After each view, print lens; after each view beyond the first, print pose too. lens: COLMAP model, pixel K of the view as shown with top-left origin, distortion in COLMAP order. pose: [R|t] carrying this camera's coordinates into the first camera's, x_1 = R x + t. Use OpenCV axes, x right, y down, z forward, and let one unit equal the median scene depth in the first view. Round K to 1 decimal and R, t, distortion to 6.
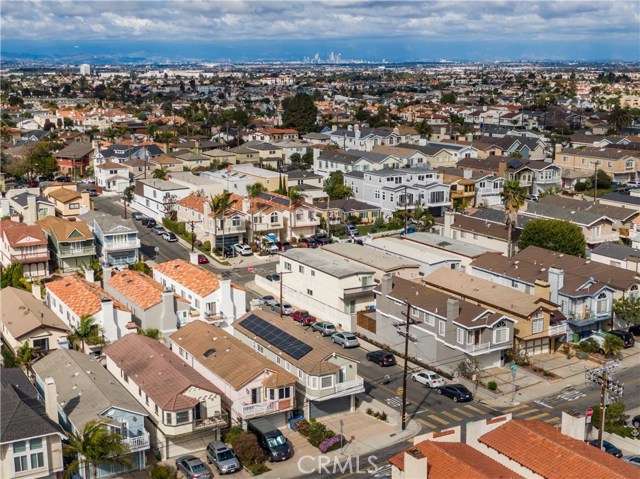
lens RADIAL K [[898.9, 0, 320.0], [0, 898.9, 239.5], [0, 0, 1]] dist [0.023088, -0.094897]
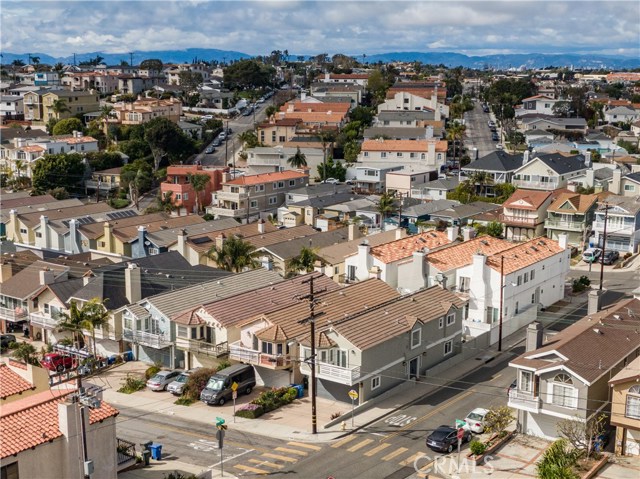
lens RADIAL K [[898.9, 0, 320.0], [0, 898.9, 239.5], [0, 0, 1]] dist [0.023088, -0.094897]
pose [[0.427661, 0.178585, -0.886123, 0.455697], [-0.182058, 0.977219, 0.109079, -0.027506], [0.885416, 0.114677, 0.450431, 0.366441]]
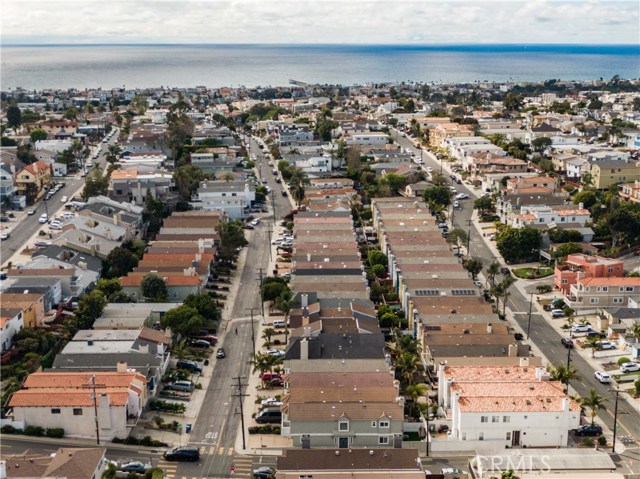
lens RADIAL K [[833.5, 0, 320.0], [0, 833.5, 239.5], [0, 0, 1]] dist [0.009736, 0.012035]
pose [[-0.460365, 0.208413, -0.862918, 0.767249], [-0.169000, 0.933698, 0.315669, -0.400065], [0.871495, 0.291157, -0.394620, 0.959499]]
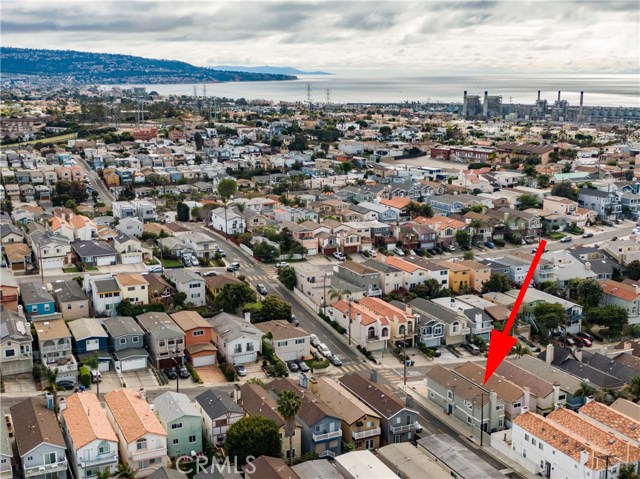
lens RADIAL K [[822.3, 0, 320.0], [0, 822.3, 239.5], [0, 0, 1]] dist [-0.011707, -0.019691]
pose [[-0.997104, -0.001318, 0.076036, 0.086050], [0.028050, 0.922971, 0.383846, -0.521832], [-0.070685, 0.384867, -0.920261, 1.597563]]
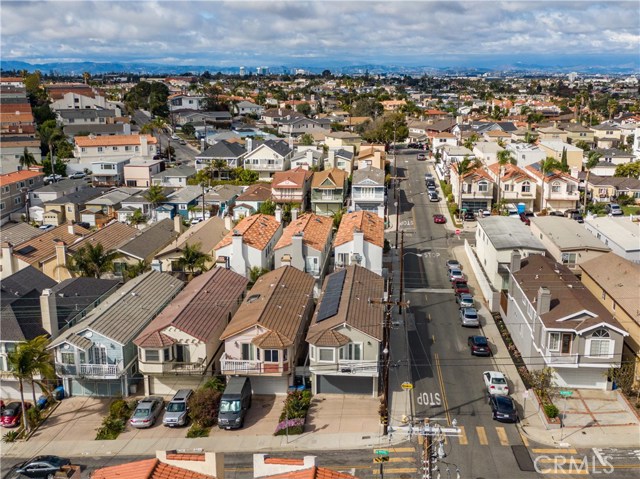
lens RADIAL K [[704.1, 0, 320.0], [0, 704.1, 239.5], [0, 0, 1]] dist [0.010166, -0.002862]
pose [[0.828662, 0.133925, -0.543491, 0.210591], [-0.112427, 0.990991, 0.072779, 0.001764], [0.548342, 0.000794, 0.836254, 0.265656]]
